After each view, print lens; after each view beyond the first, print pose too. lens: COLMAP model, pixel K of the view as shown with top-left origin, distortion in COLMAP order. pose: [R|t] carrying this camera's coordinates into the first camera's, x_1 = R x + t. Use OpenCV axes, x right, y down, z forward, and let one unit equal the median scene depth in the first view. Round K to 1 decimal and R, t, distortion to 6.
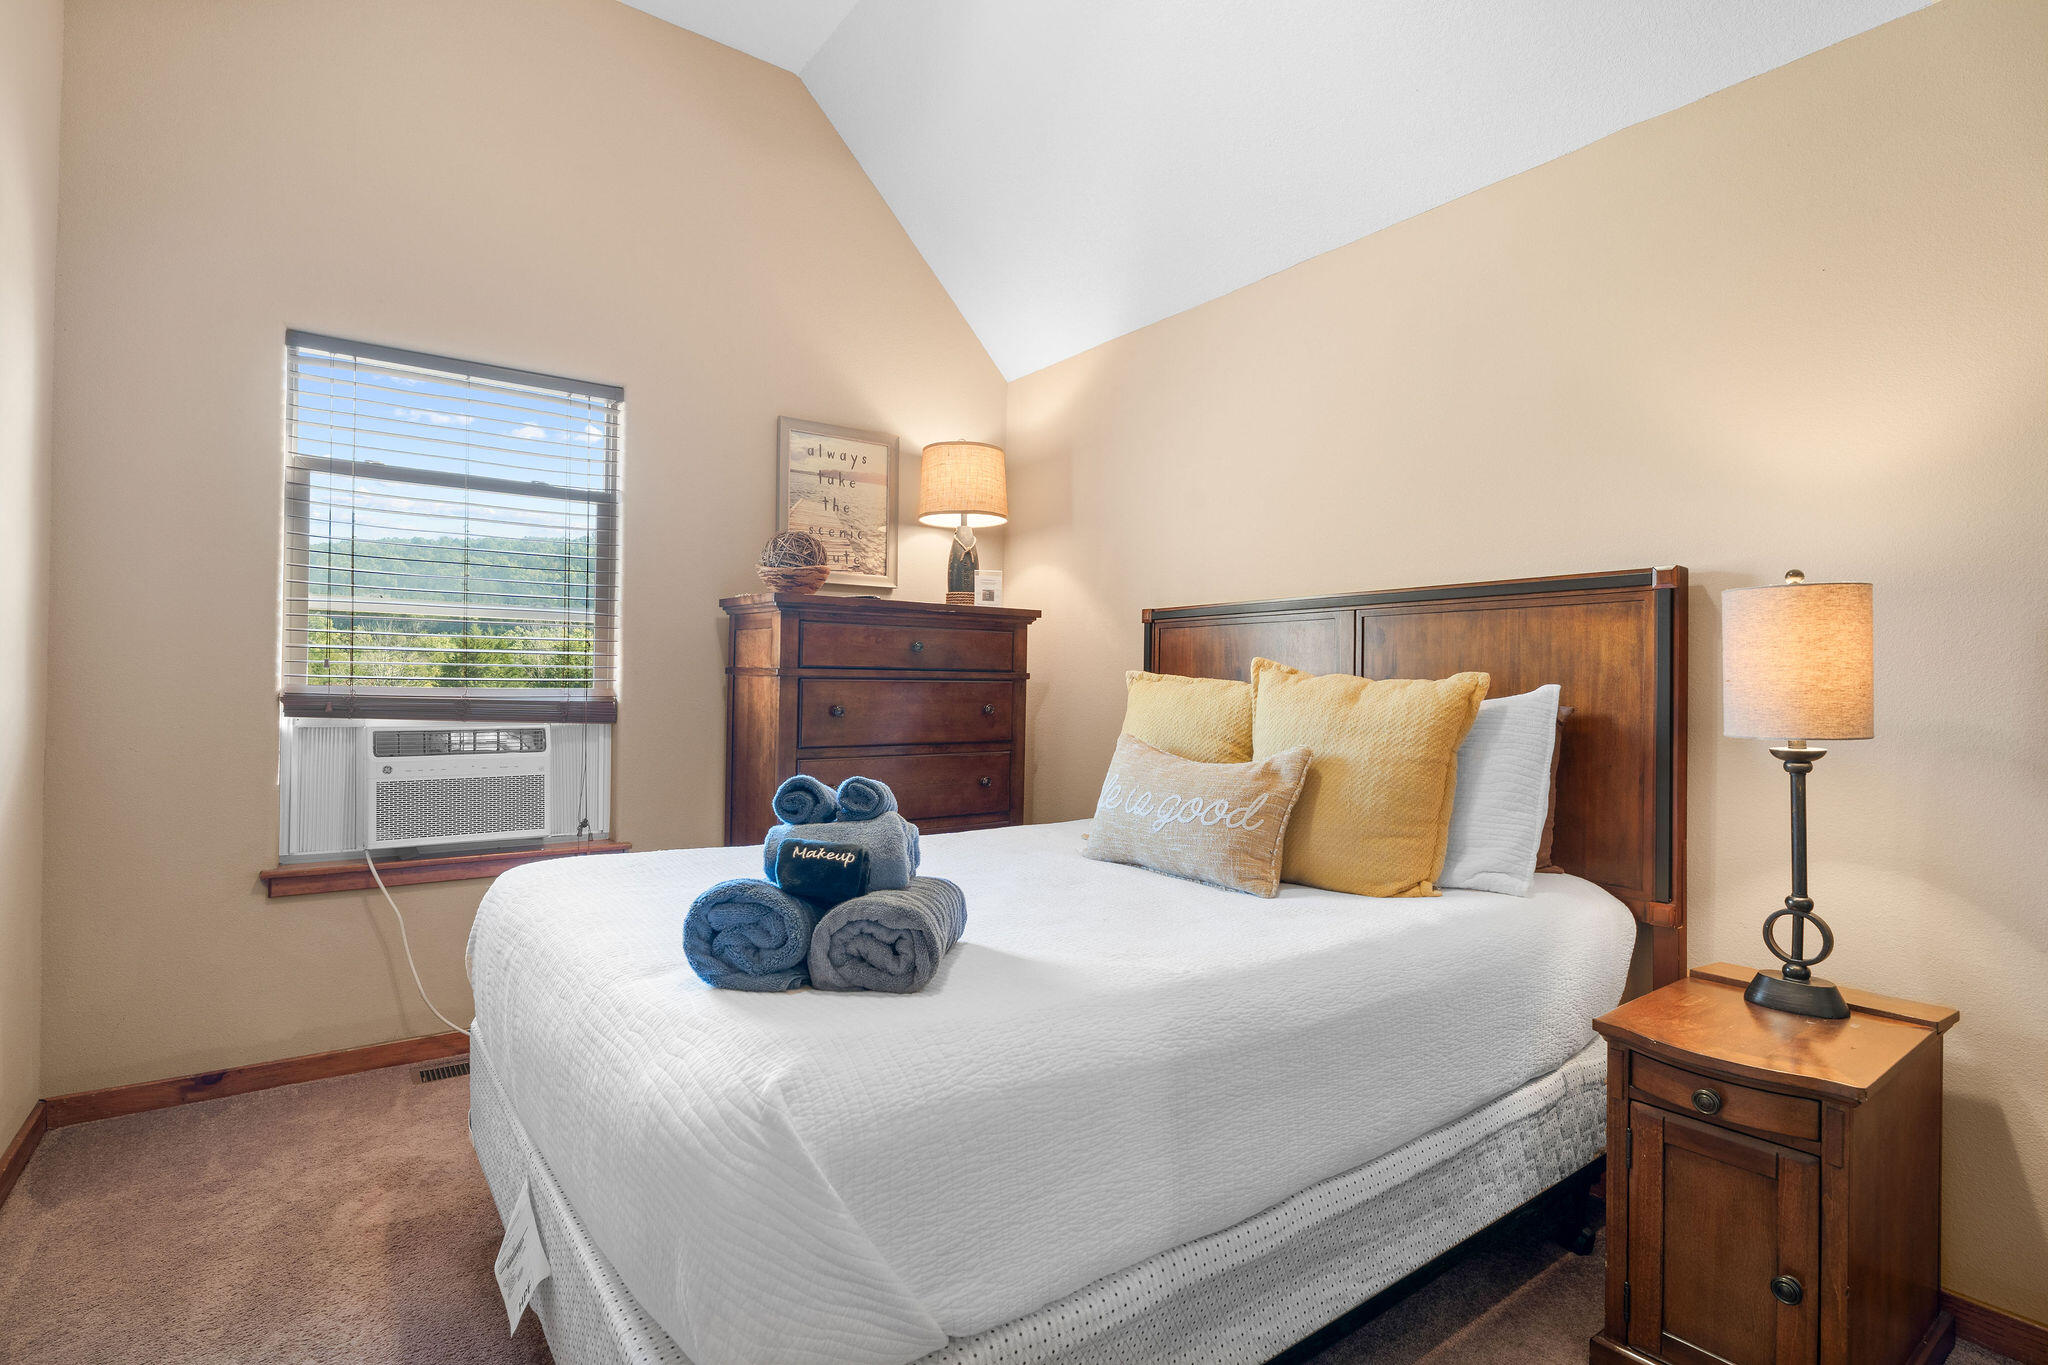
lens RADIAL K [[982.0, 0, 1017.0], [0, 982.0, 679.2], [0, 0, 1]] dist [0.007302, -0.000378]
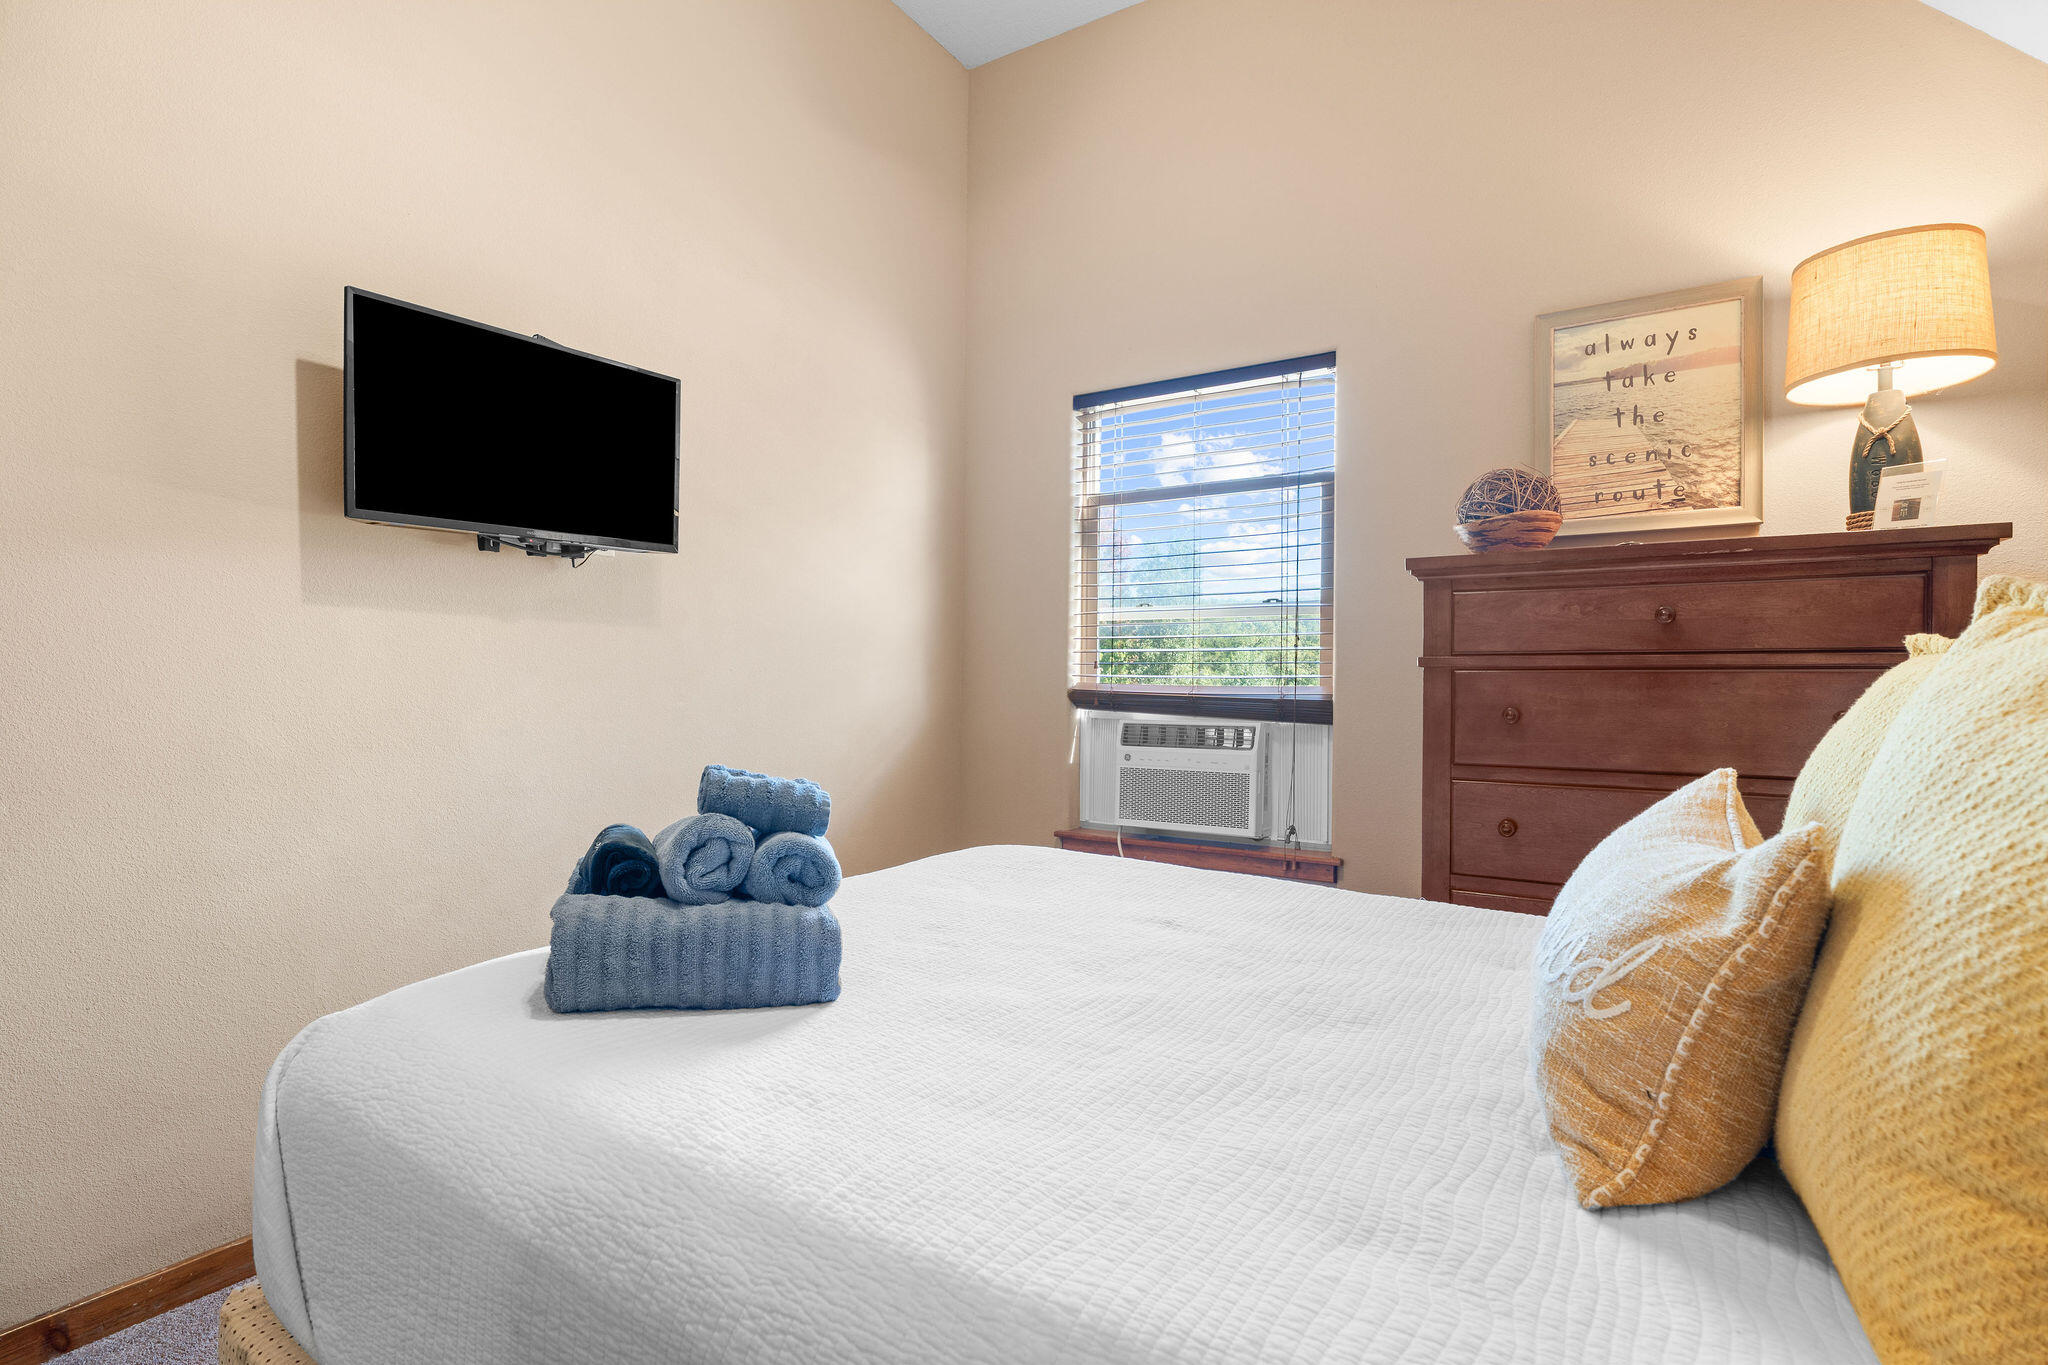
lens RADIAL K [[982.0, 0, 1025.3], [0, 982.0, 684.1], [0, 0, 1]] dist [0.007302, -0.000378]
pose [[0.388587, -0.008191, -0.921376, 0.283200], [0.004539, 0.999965, -0.006975, 0.011745], [0.921401, -0.001472, 0.388611, 0.351399]]
